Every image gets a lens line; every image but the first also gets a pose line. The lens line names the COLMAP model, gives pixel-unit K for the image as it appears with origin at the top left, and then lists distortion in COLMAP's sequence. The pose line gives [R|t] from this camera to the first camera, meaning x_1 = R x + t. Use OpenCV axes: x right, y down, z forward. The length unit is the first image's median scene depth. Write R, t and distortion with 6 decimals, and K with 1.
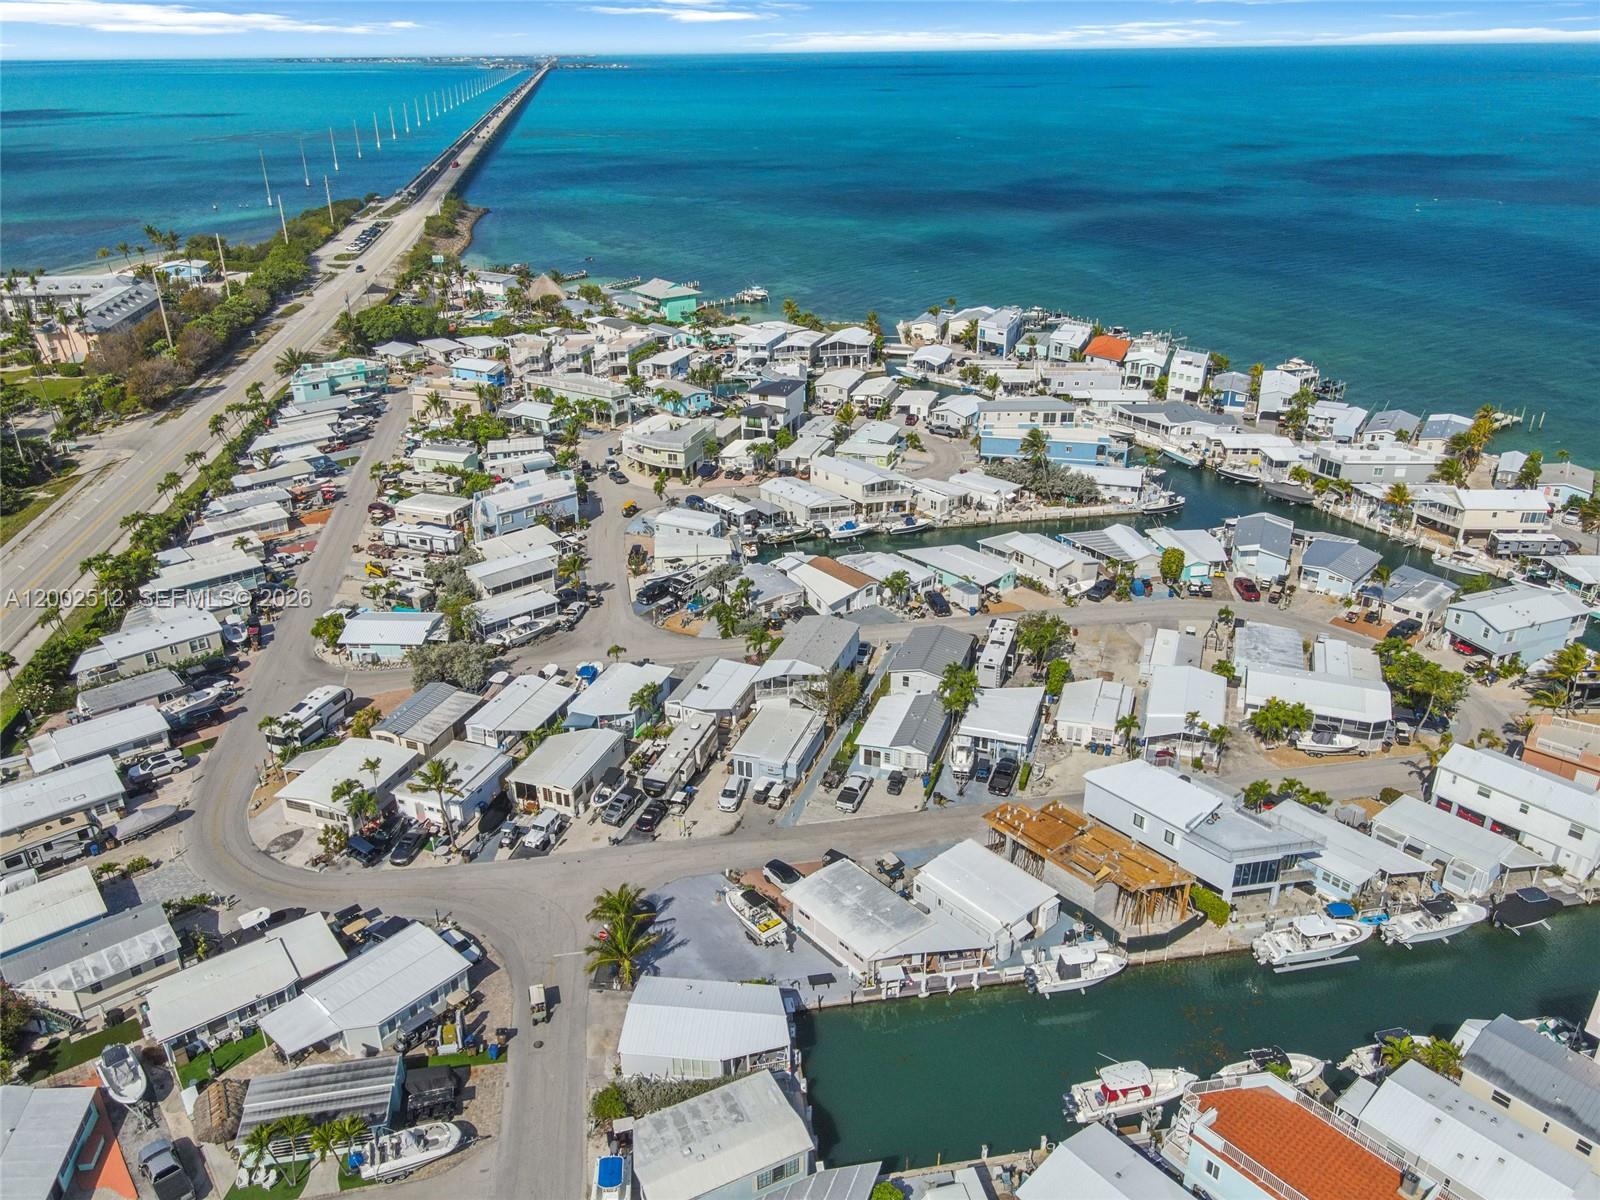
lens RADIAL K [[1128.2, 0, 828.8], [0, 1128.2, 600.0], [0, 0, 1]] dist [0.007609, 0.008220]
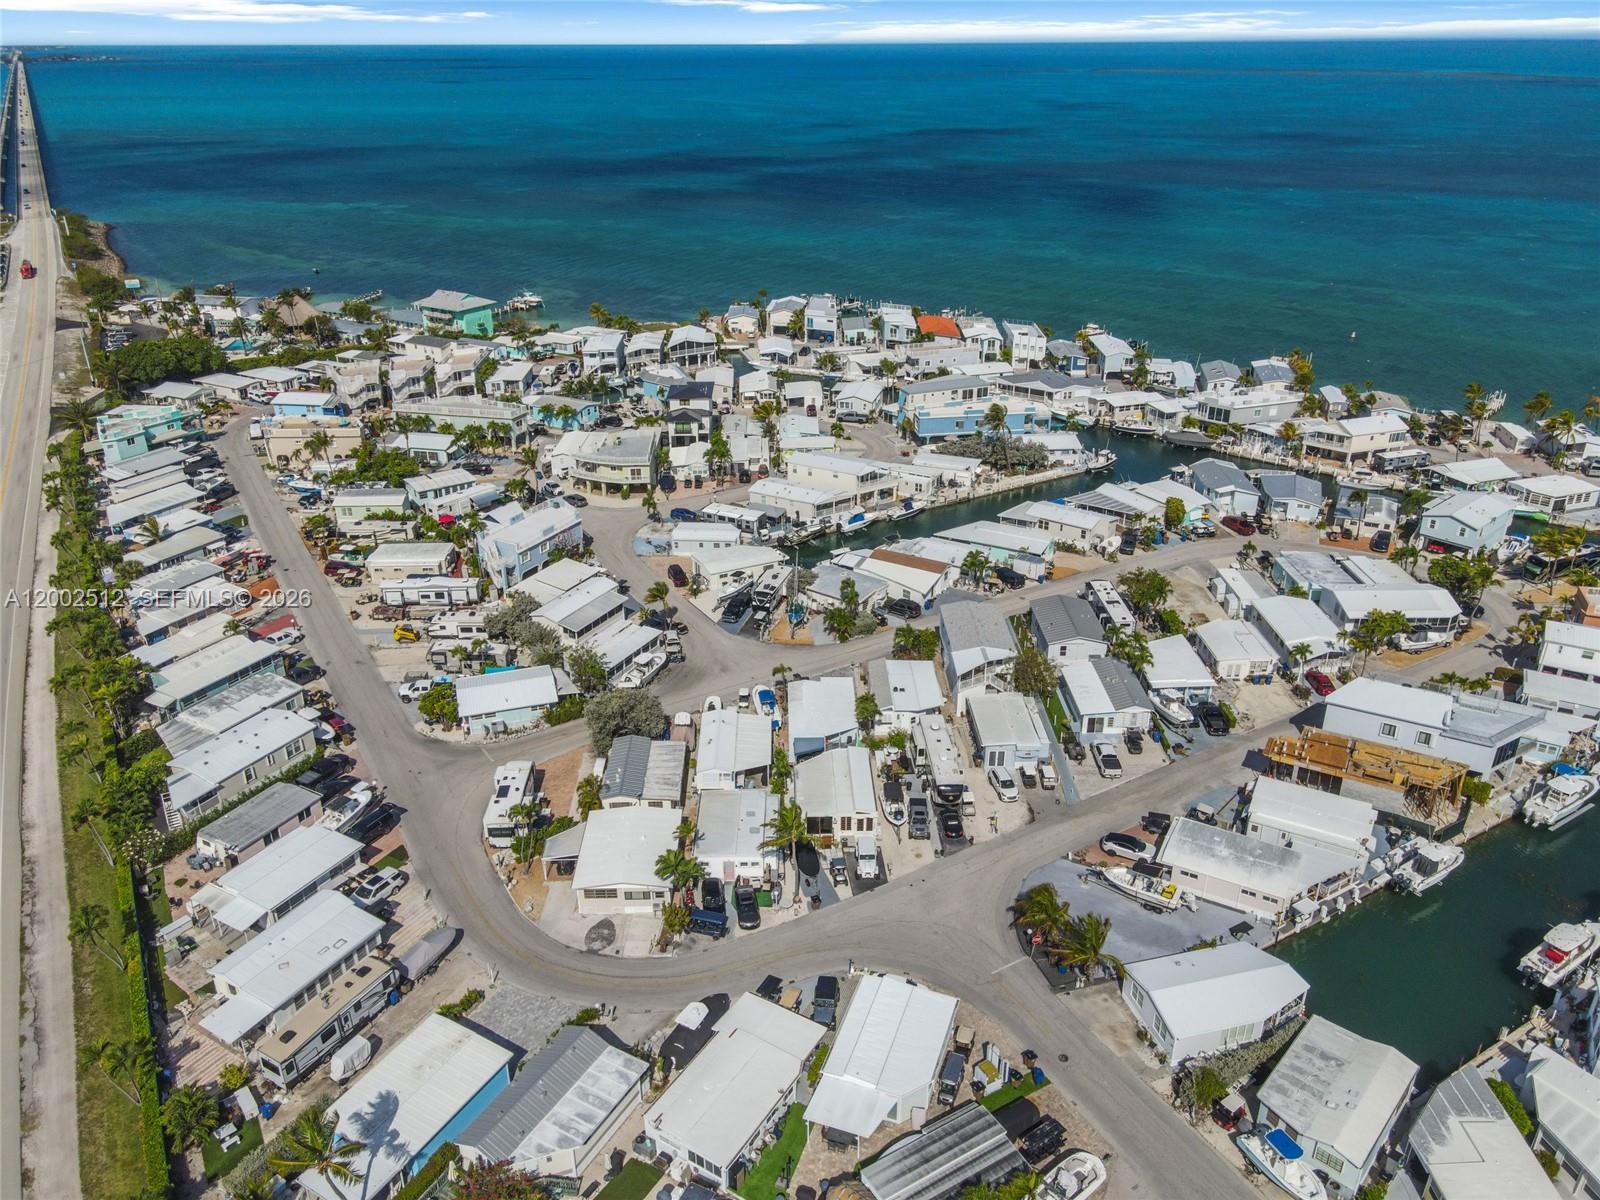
lens RADIAL K [[1128.2, 0, 828.8], [0, 1128.2, 600.0], [0, 0, 1]] dist [0.007609, 0.008220]
pose [[0.938220, -0.150663, 0.311518, -0.319703], [0.149514, 0.988371, 0.027714, -0.024704], [-0.312071, 0.020574, 0.949836, 0.061085]]
